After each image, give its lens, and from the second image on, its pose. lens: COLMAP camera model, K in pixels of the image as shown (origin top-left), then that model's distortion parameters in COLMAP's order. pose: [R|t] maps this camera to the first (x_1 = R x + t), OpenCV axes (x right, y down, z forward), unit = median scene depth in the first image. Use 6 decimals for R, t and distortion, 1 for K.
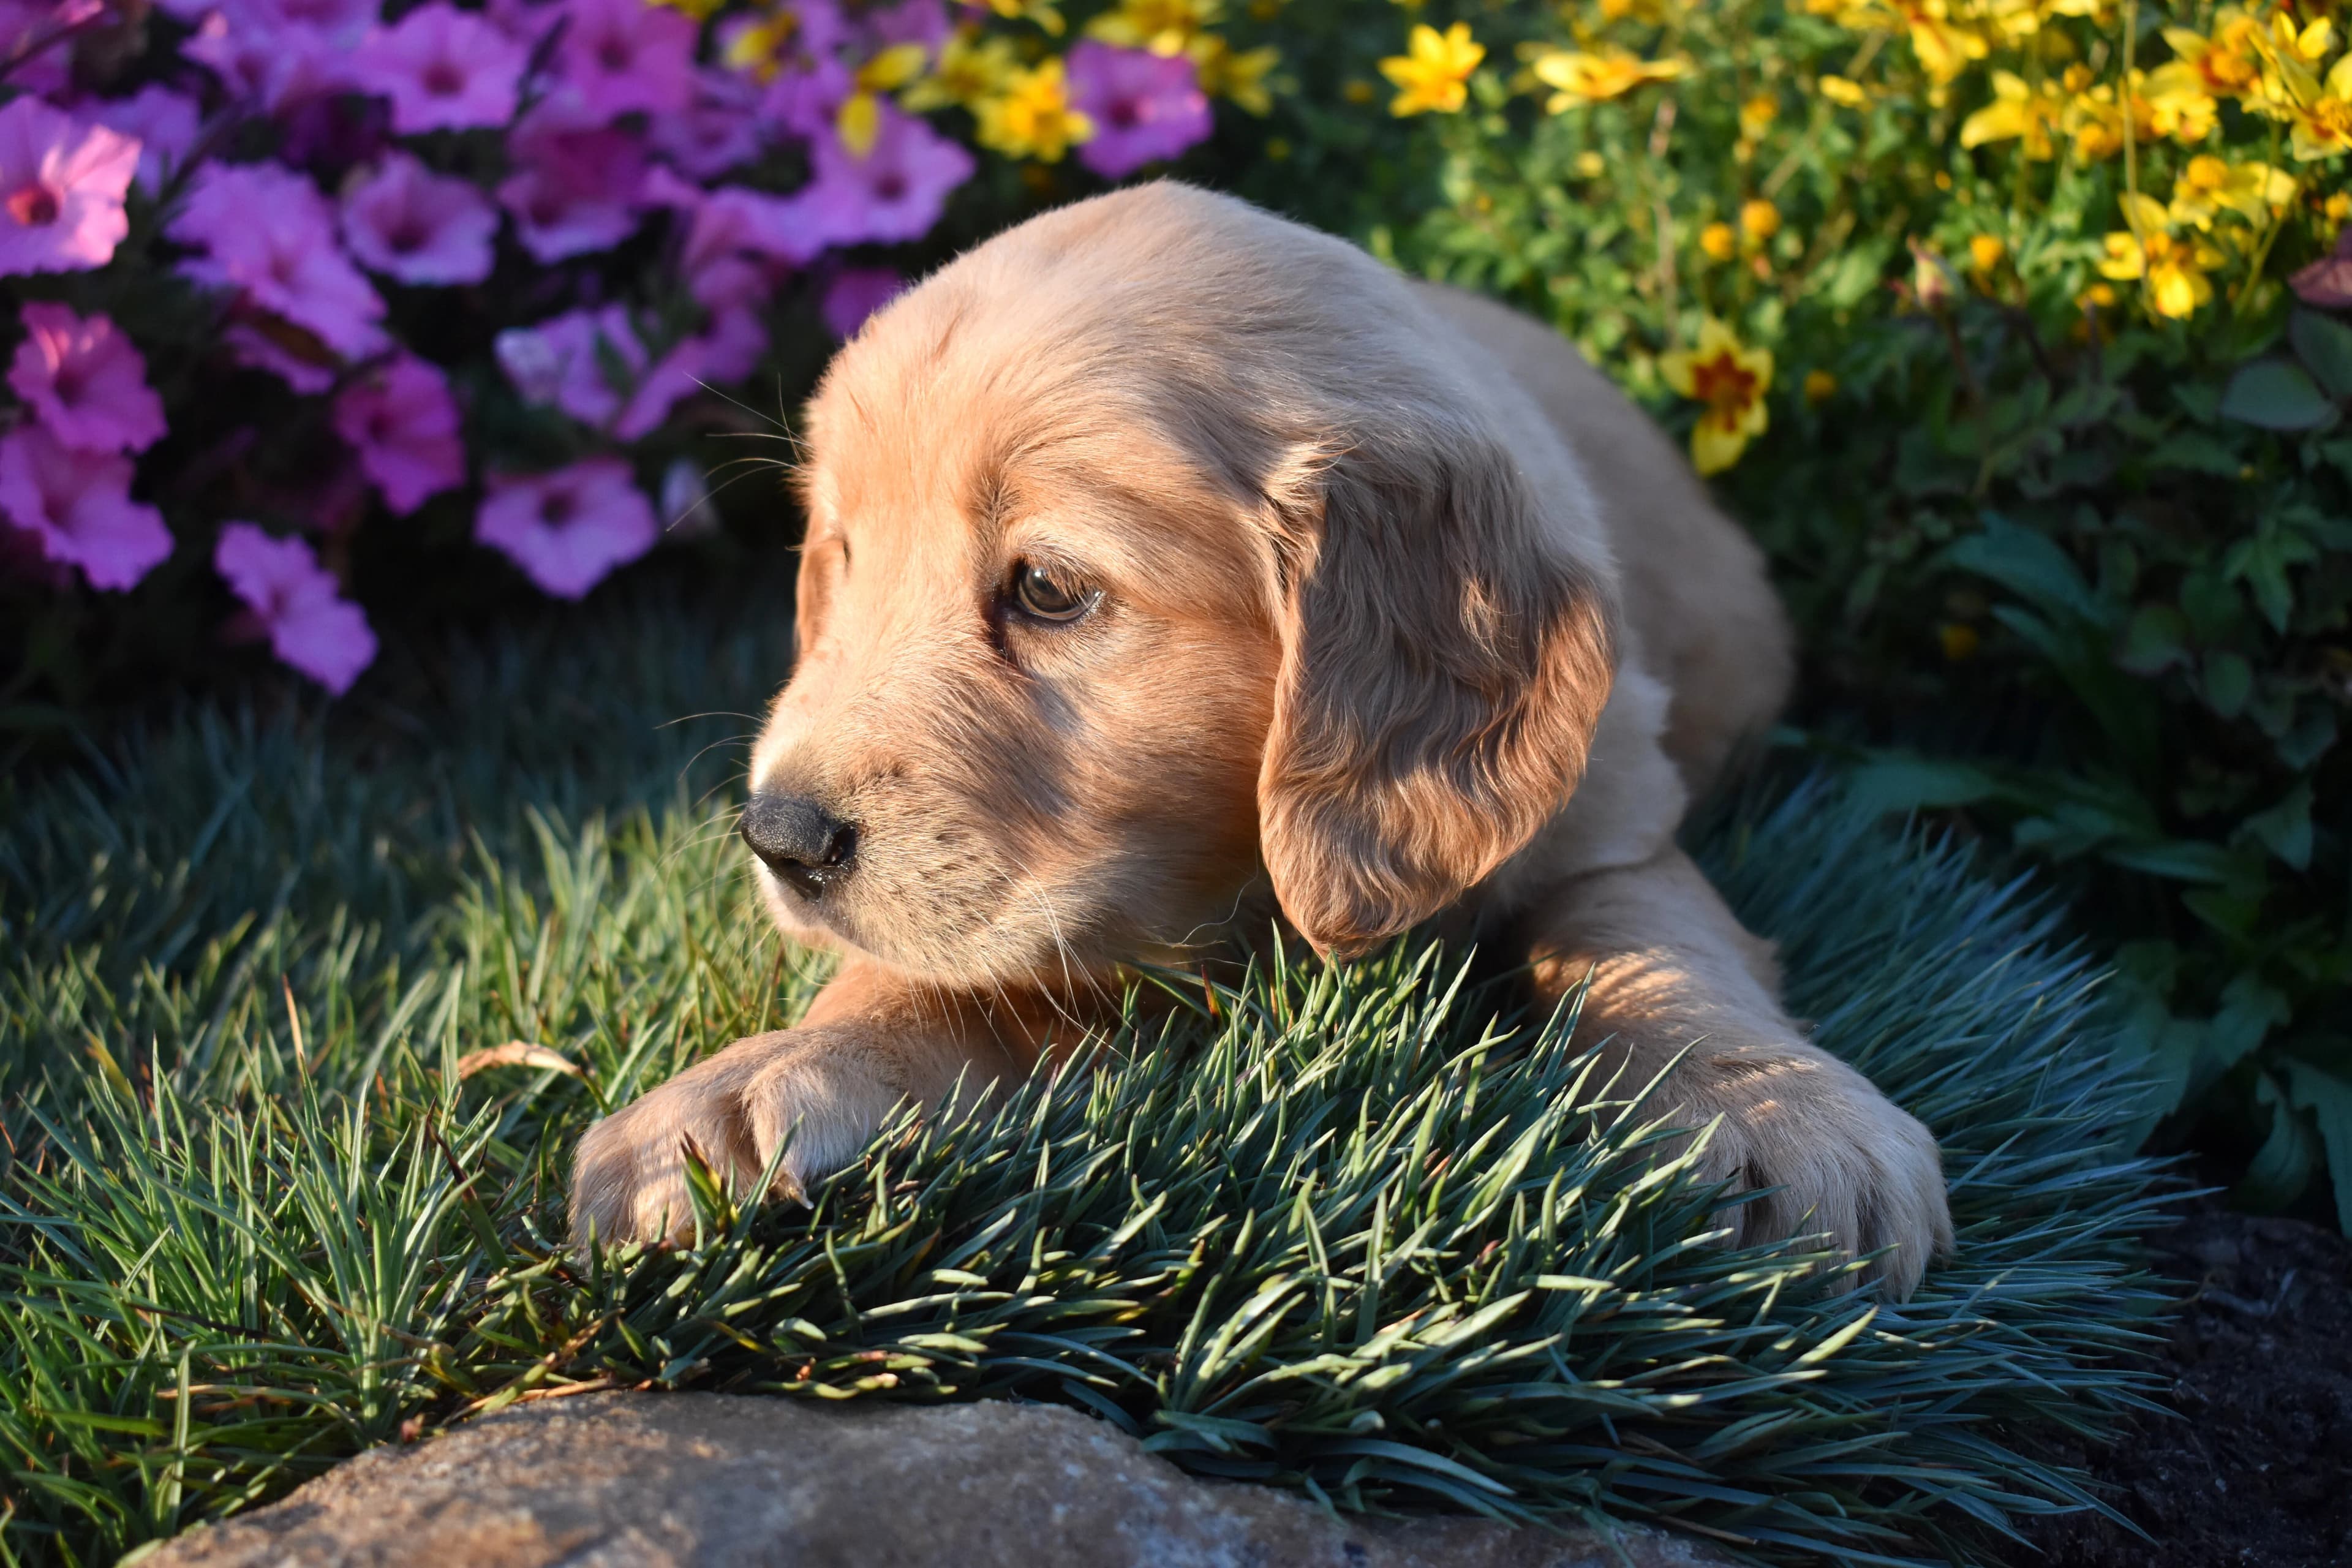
lens RADIAL K [[3363.2, 0, 1205.7], [0, 3363.2, 787.6], [0, 0, 1]] dist [-0.021690, -0.030939]
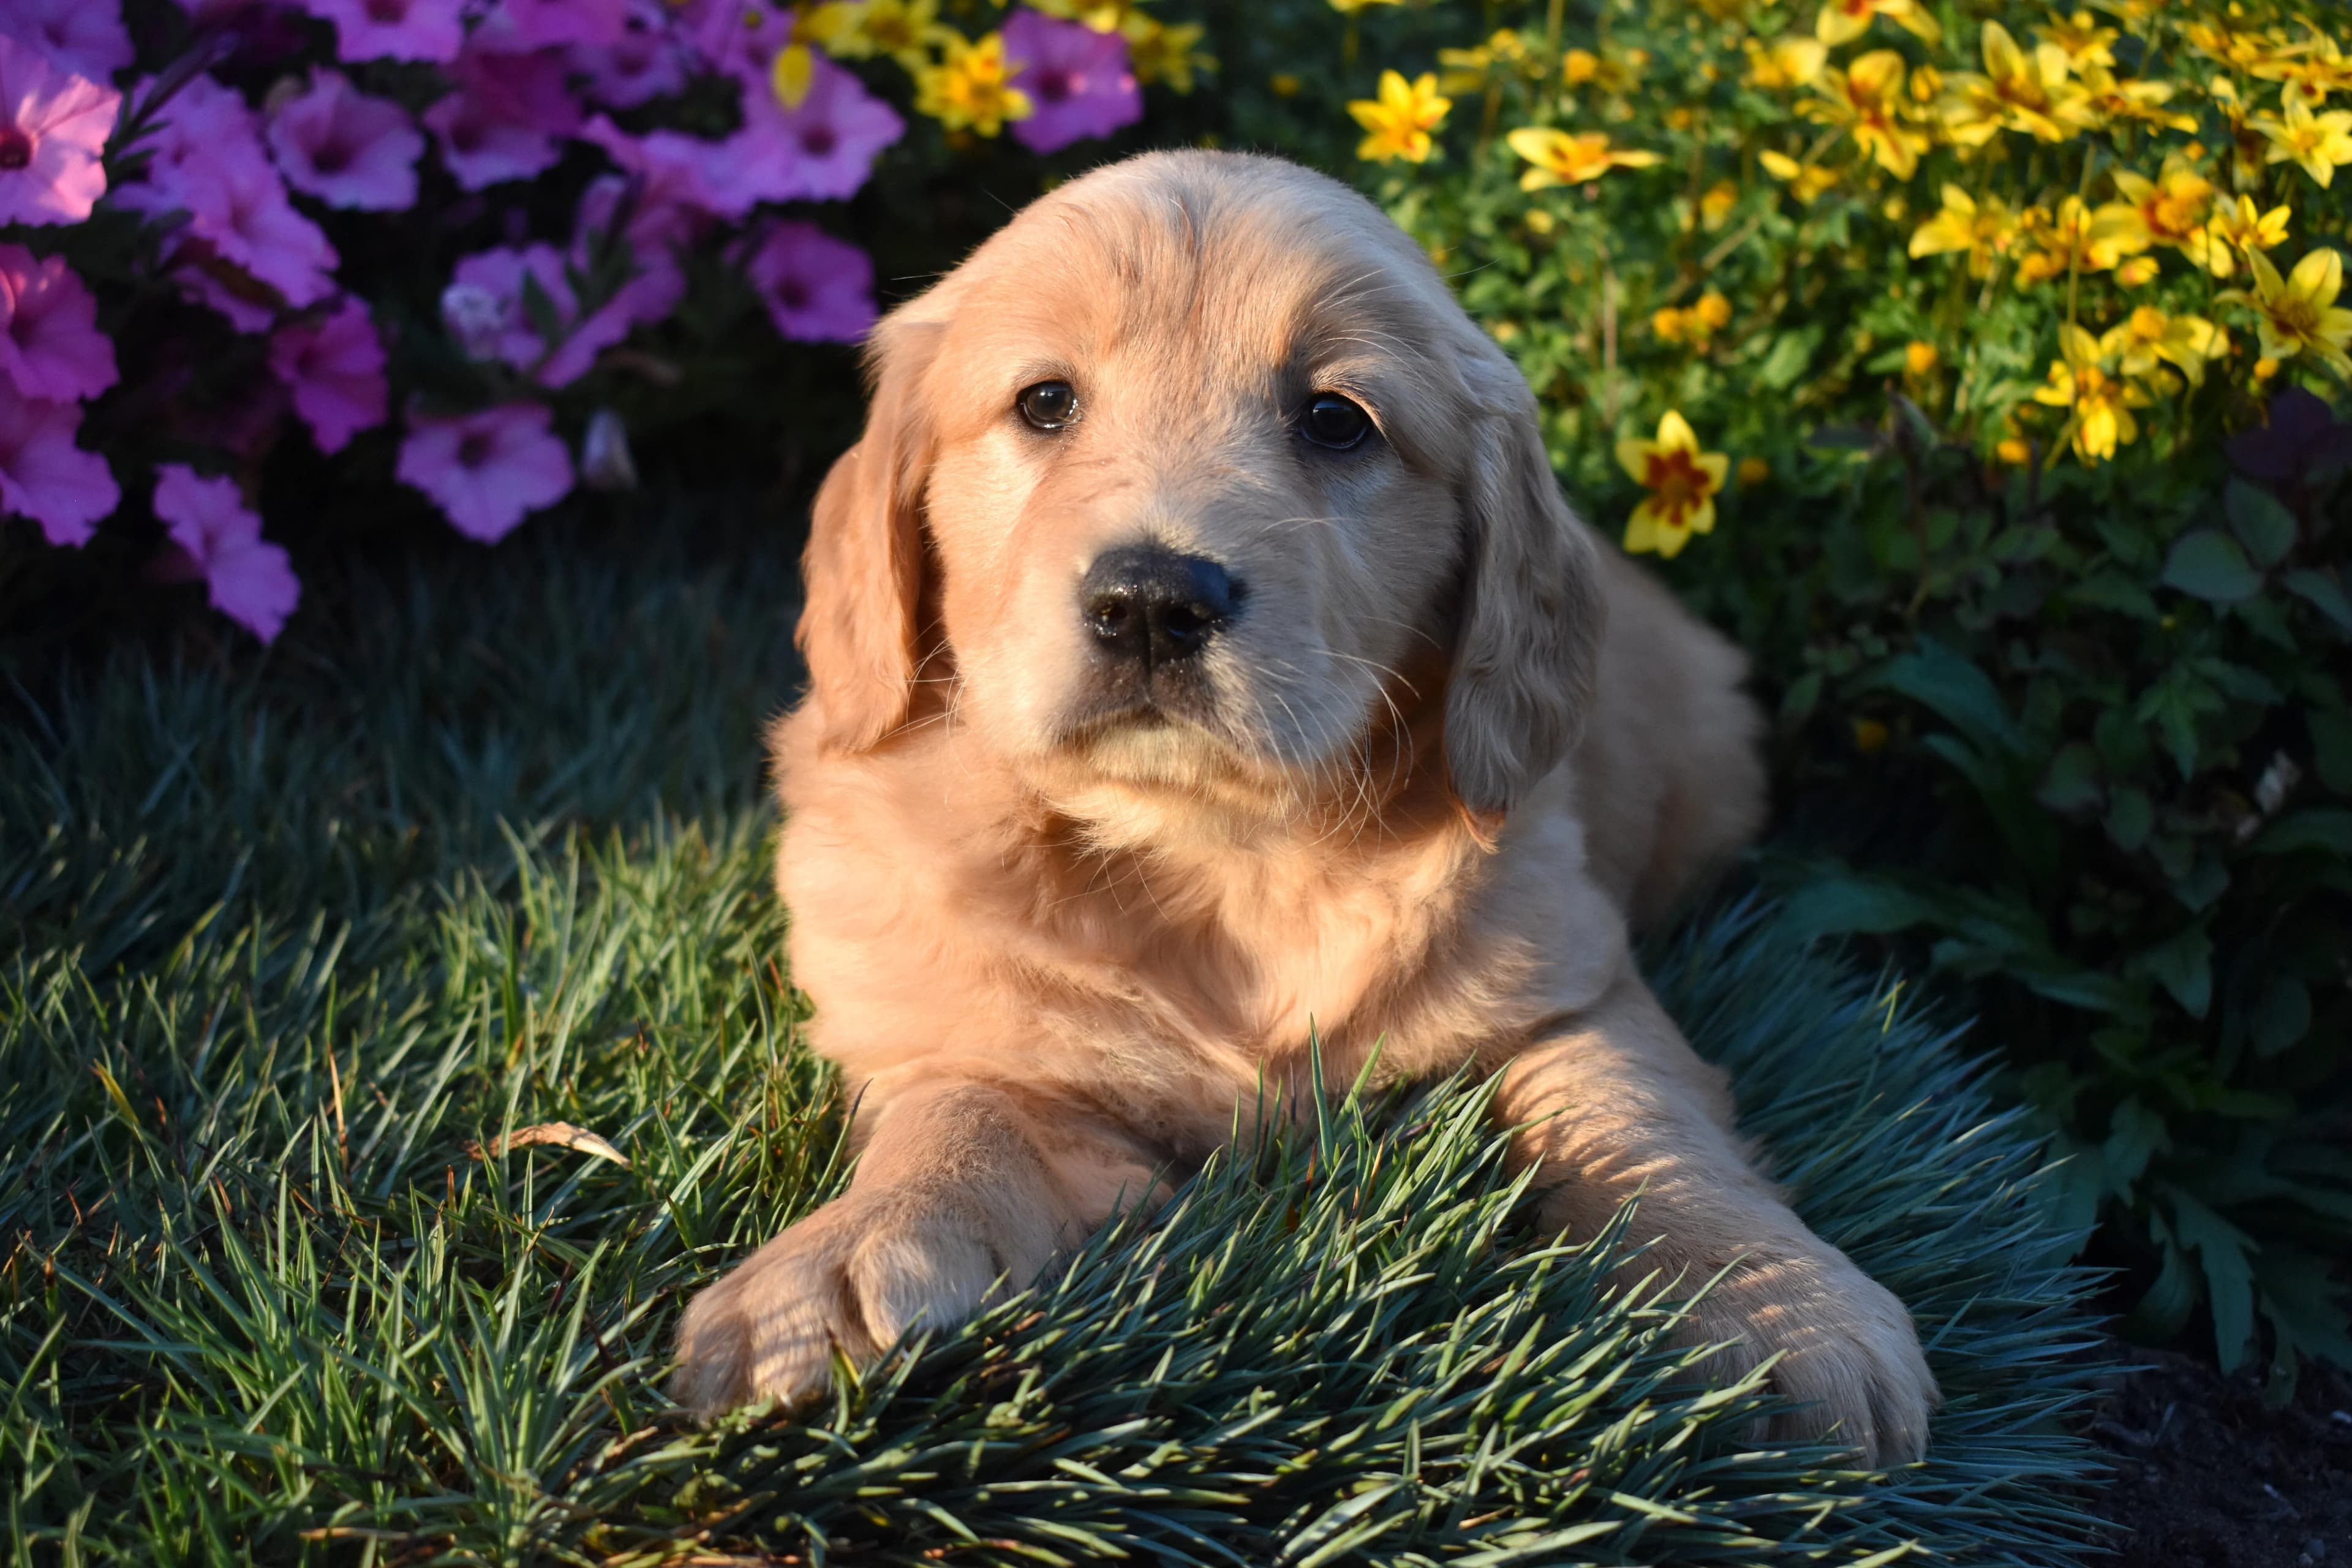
lens RADIAL K [[3363.2, 0, 1205.7], [0, 3363.2, 787.6], [0, 0, 1]] dist [-0.021690, -0.030939]
pose [[0.991268, 0.068925, 0.112419, -0.102448], [-0.077595, 0.994185, 0.074661, -0.092031], [-0.106619, -0.082733, 0.990852, -0.026803]]
